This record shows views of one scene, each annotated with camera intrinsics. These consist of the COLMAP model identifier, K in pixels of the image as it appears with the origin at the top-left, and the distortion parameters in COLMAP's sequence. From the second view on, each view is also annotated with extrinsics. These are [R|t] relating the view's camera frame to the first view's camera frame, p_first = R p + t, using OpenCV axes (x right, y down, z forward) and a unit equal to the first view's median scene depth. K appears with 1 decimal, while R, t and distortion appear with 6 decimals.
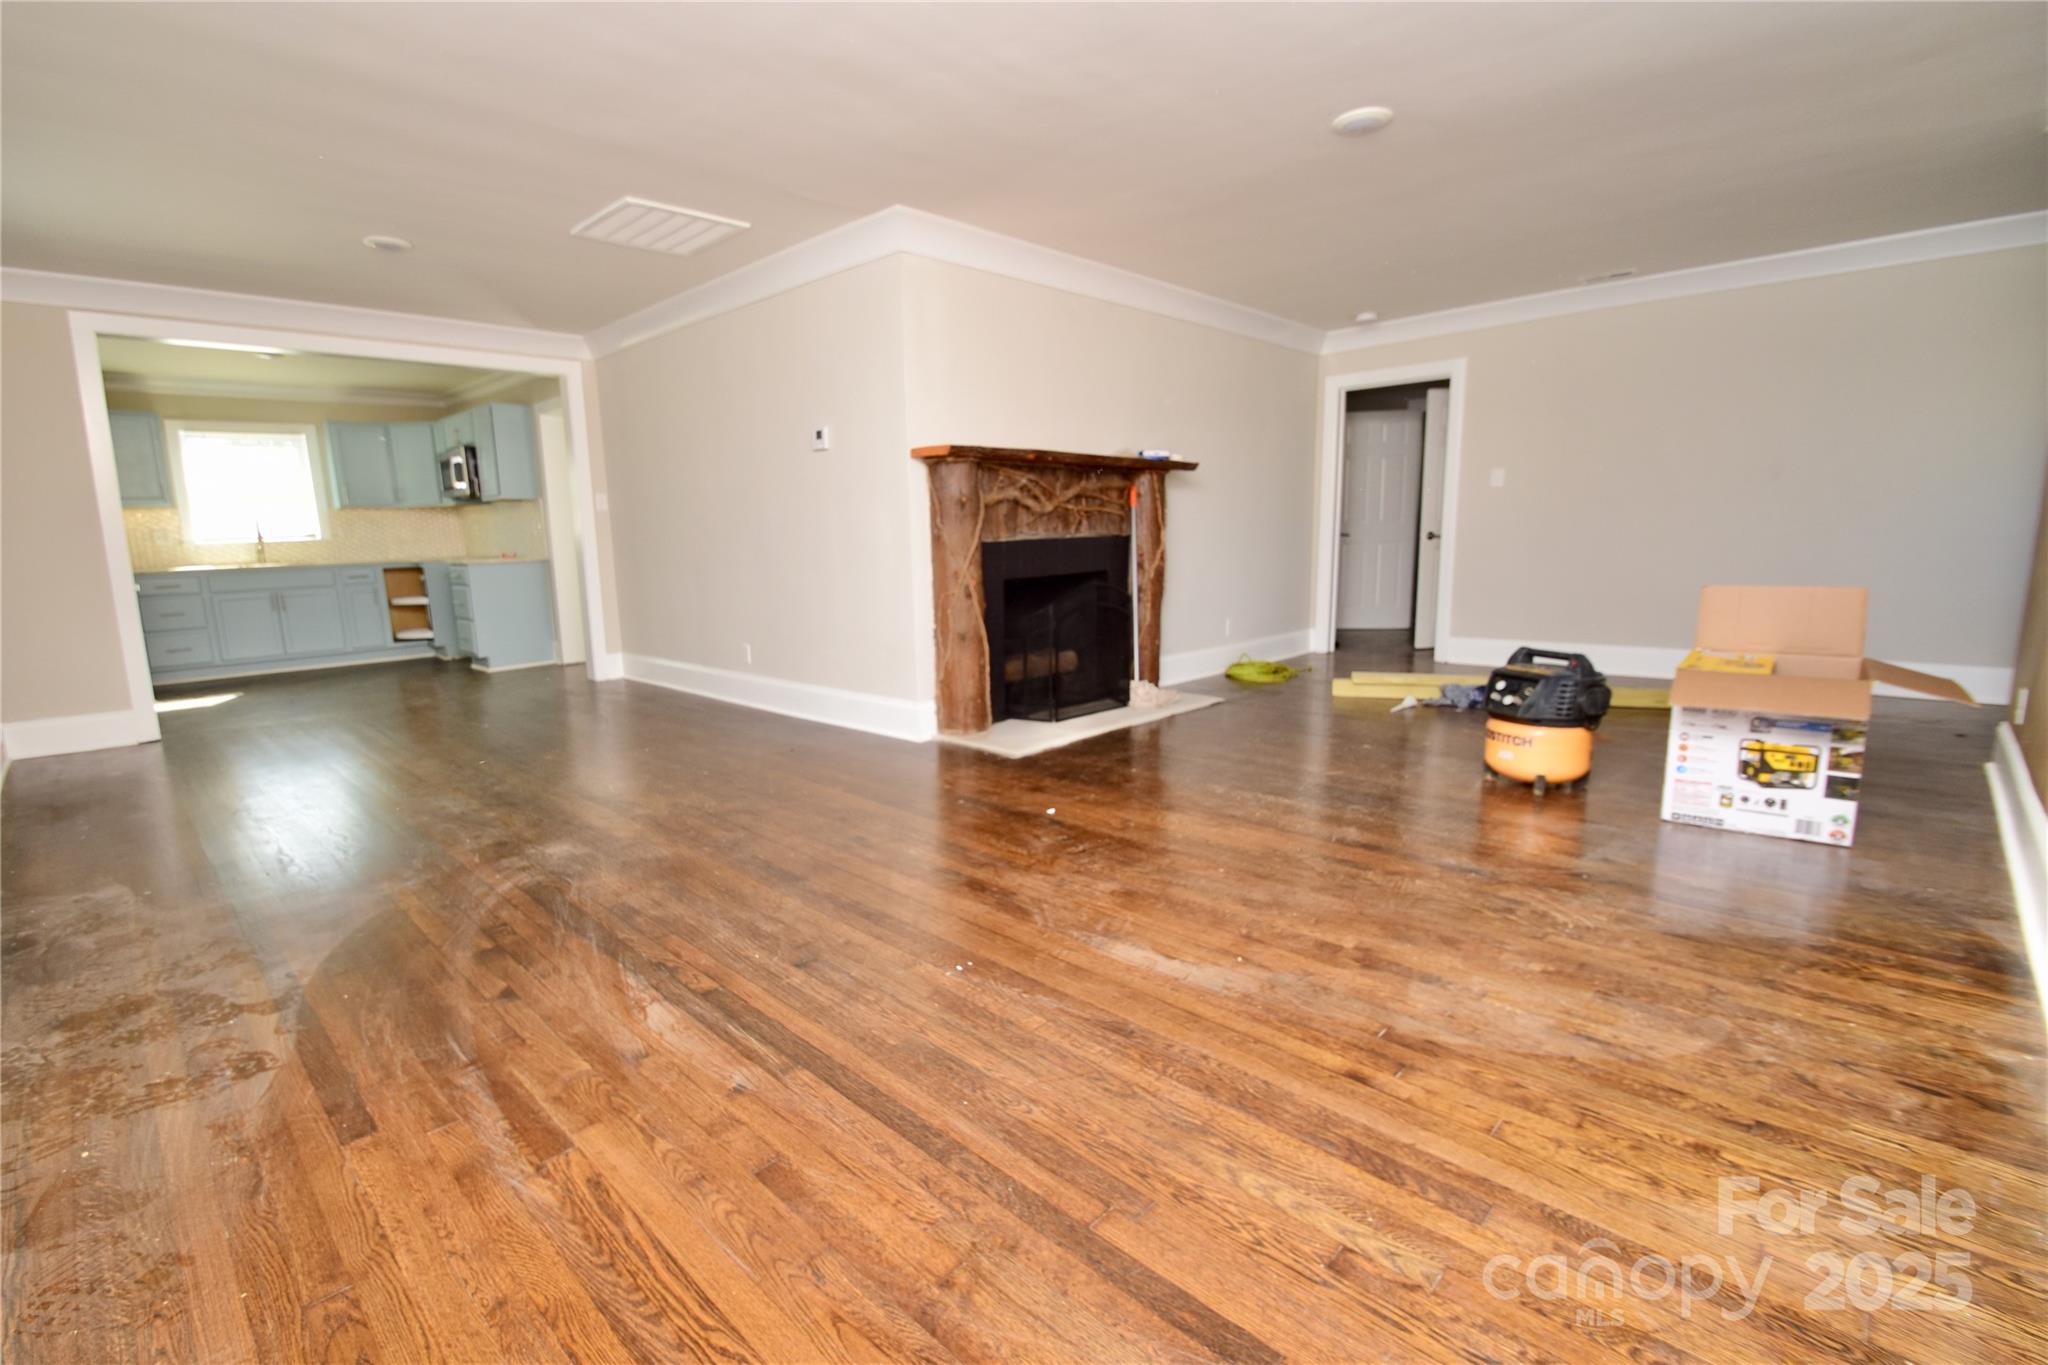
lens RADIAL K [[929.0, 0, 994.1], [0, 929.0, 701.4], [0, 0, 1]] dist [0.002237, -0.011415]
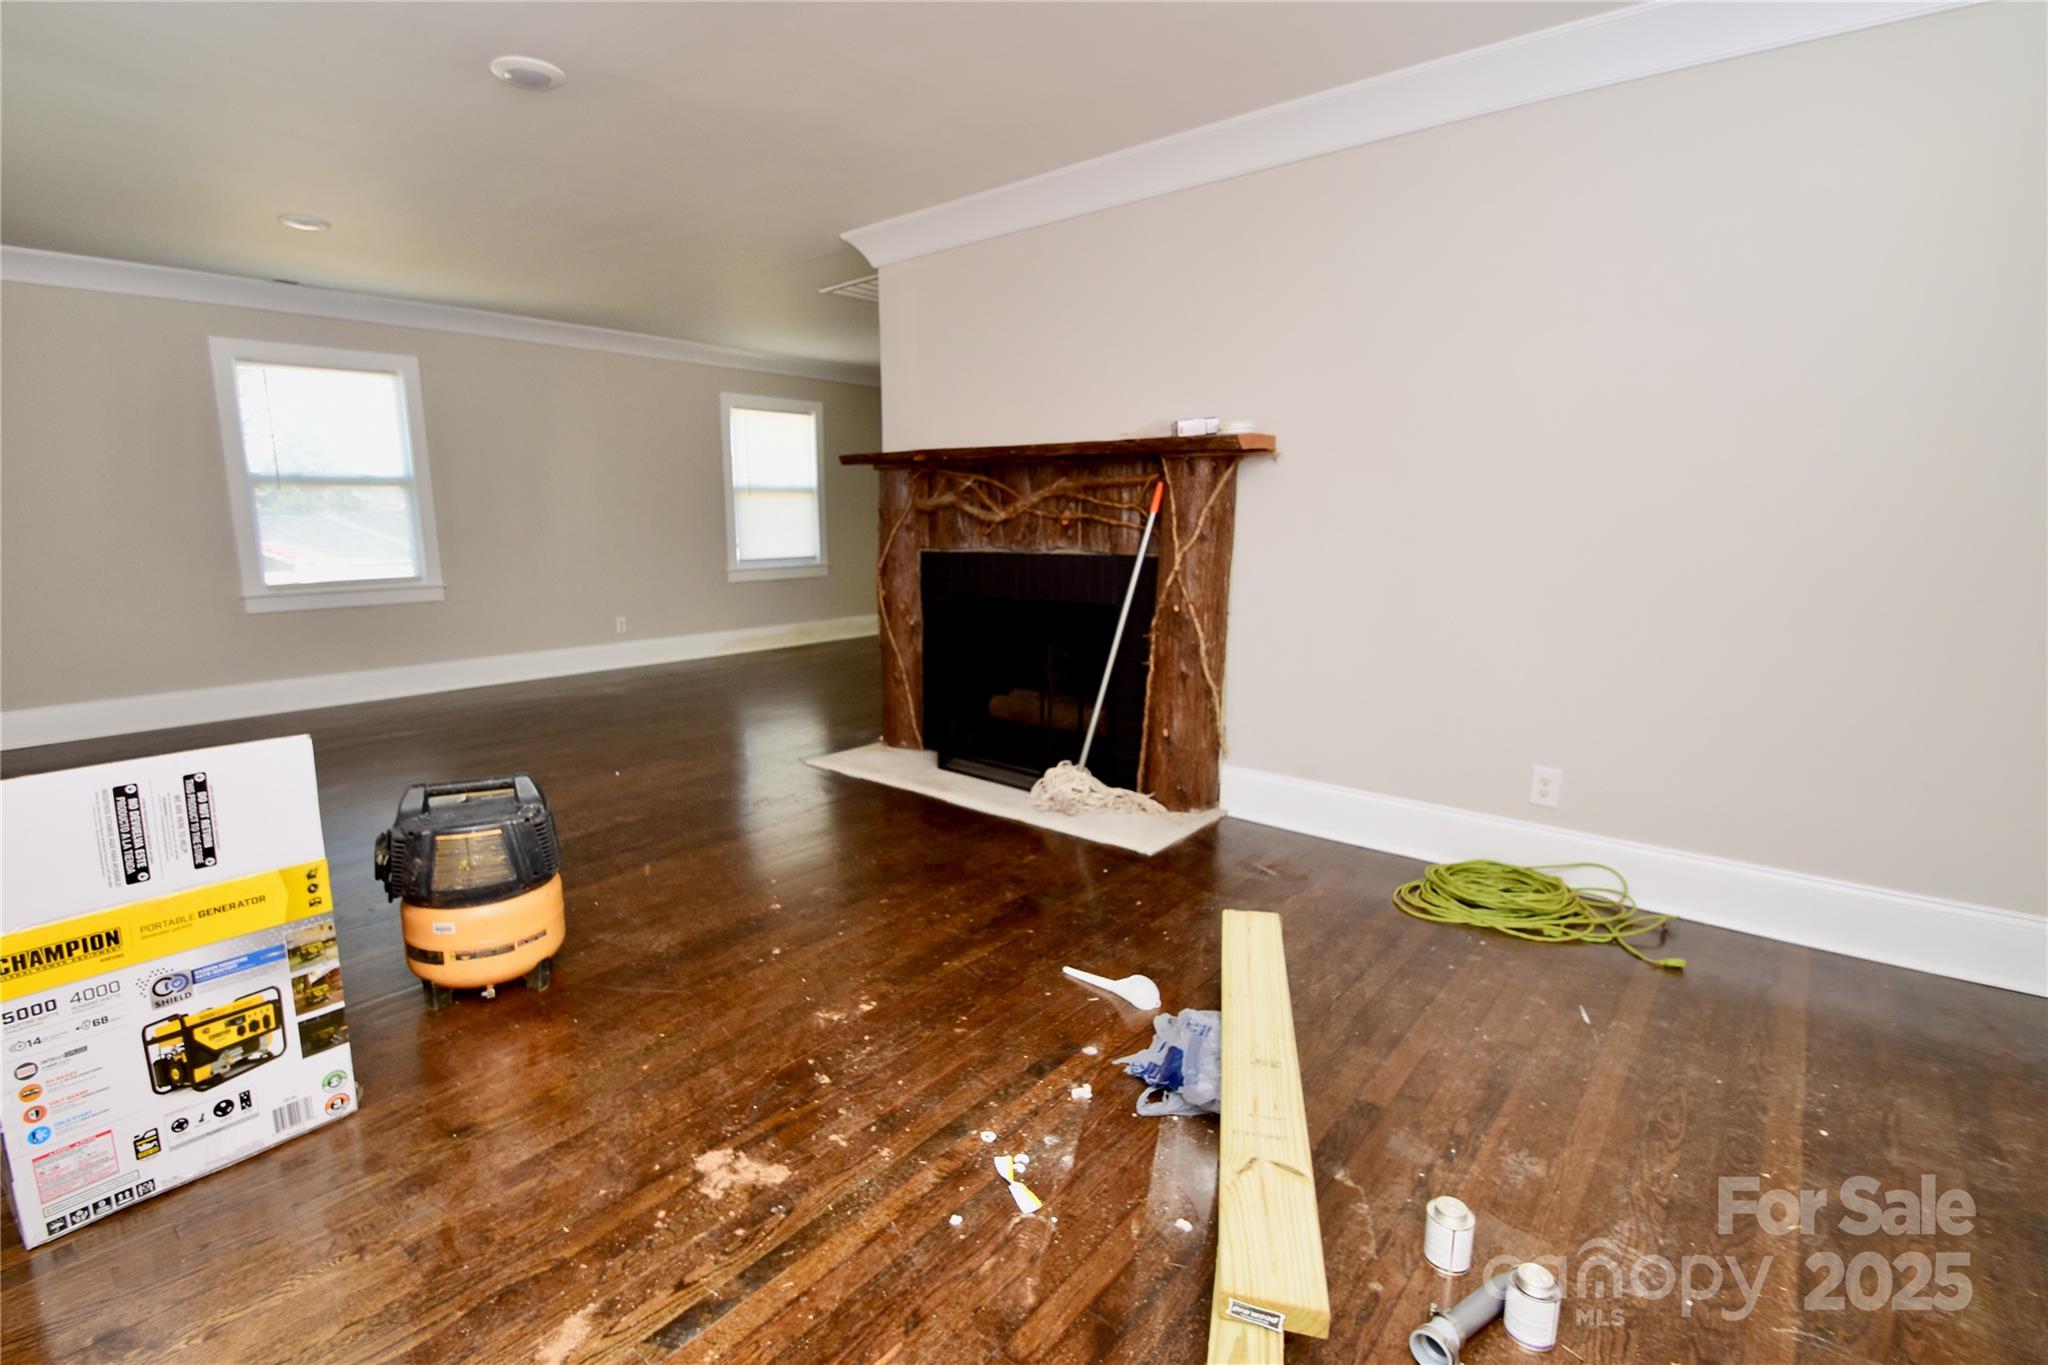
lens RADIAL K [[960.0, 0, 979.7], [0, 960.0, 686.4], [0, 0, 1]] dist [0.022388, -0.023126]
pose [[0.071914, 0.201791, -0.976785, 0.936341], [-0.176996, 0.966359, 0.186606, -0.224922], [0.981581, 0.159468, 0.105211, 0.953306]]
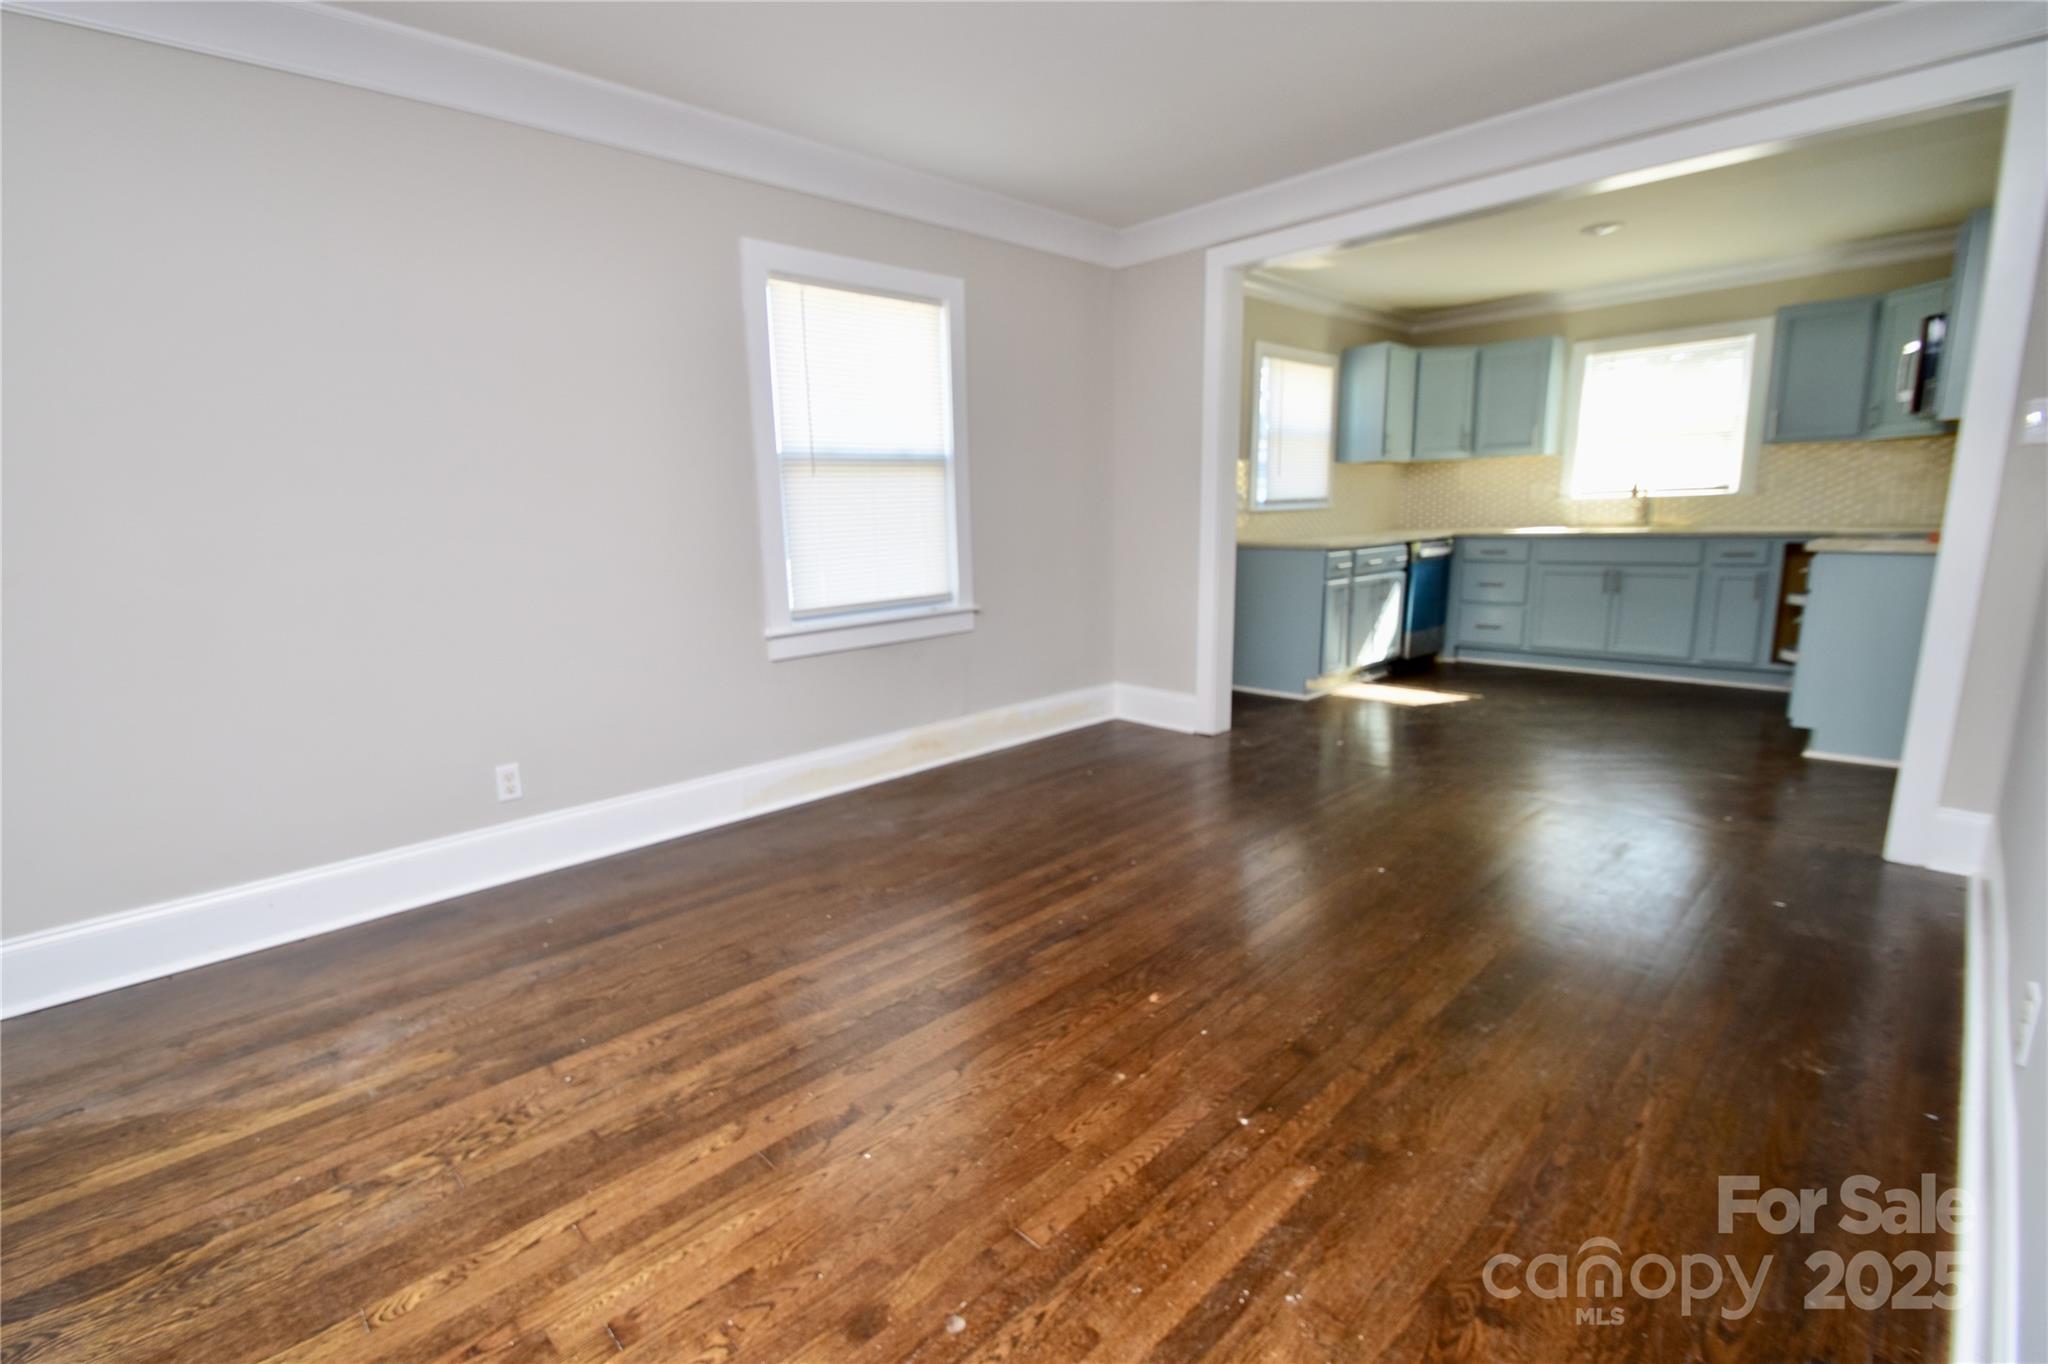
lens RADIAL K [[914.6, 0, 988.4], [0, 914.6, 690.4], [0, 0, 1]] dist [0.020811, -0.022954]
pose [[-0.034504, 0.221765, -0.974489, -0.041829], [-0.153315, 0.962354, 0.224432, -0.181141], [0.987575, 0.157148, 0.000795, 0.849795]]
